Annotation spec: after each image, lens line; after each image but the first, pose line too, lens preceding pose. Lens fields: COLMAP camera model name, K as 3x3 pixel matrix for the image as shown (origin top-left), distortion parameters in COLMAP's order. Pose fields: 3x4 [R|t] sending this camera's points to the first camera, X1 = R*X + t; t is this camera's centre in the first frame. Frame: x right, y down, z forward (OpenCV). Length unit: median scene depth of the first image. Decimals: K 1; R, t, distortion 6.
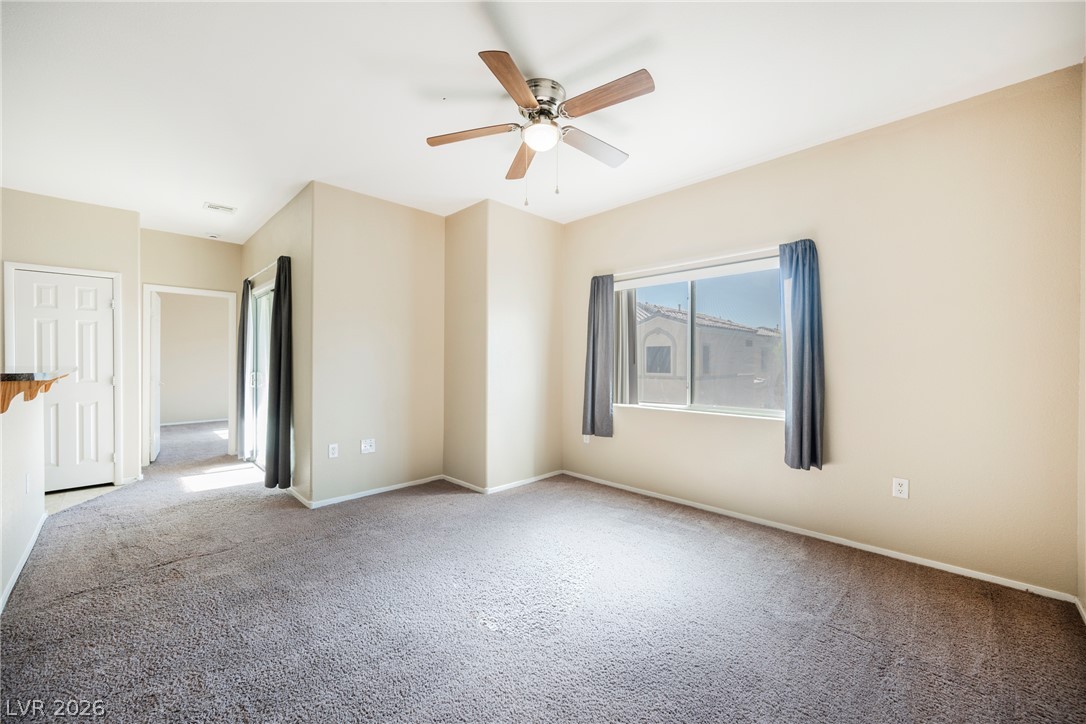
lens RADIAL K [[424.0, 0, 543.0], [0, 424.0, 362.0], [0, 0, 1]] dist [-0.002851, 0.000299]
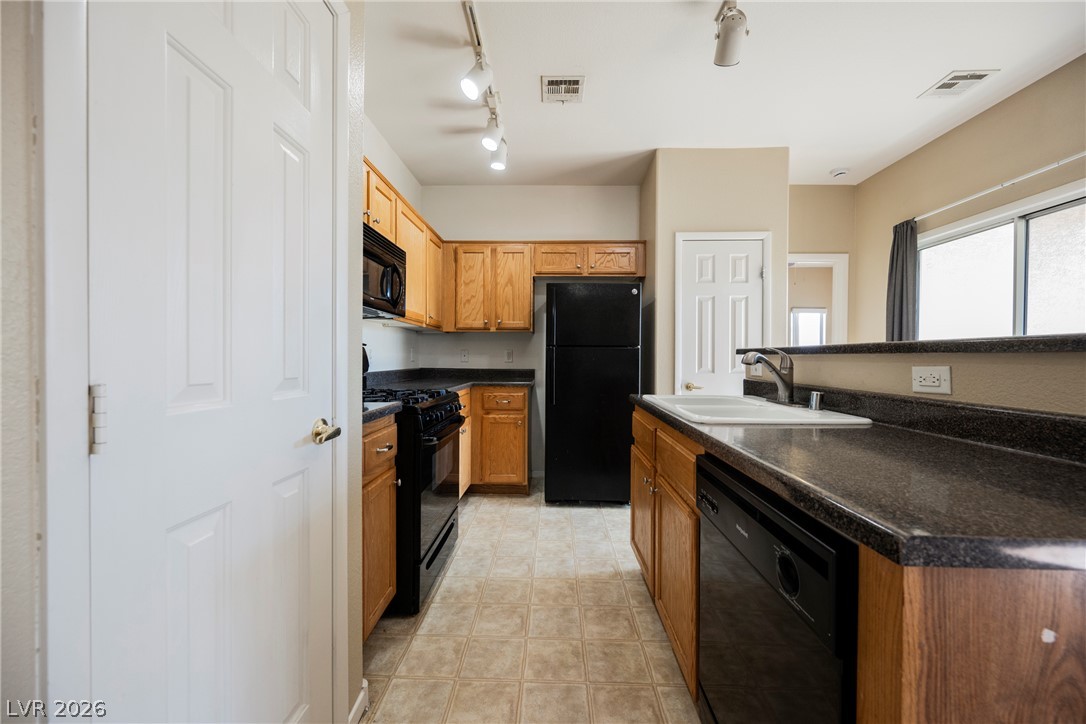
lens RADIAL K [[420.9, 0, 543.0], [0, 420.9, 362.0], [0, 0, 1]] dist [0.000225, 0.000005]
pose [[0.685669, 0.005187, -0.727895, -0.743902], [-0.005740, 0.999982, 0.001720, 0.028031], [0.727891, 0.002999, 0.685687, 0.180395]]
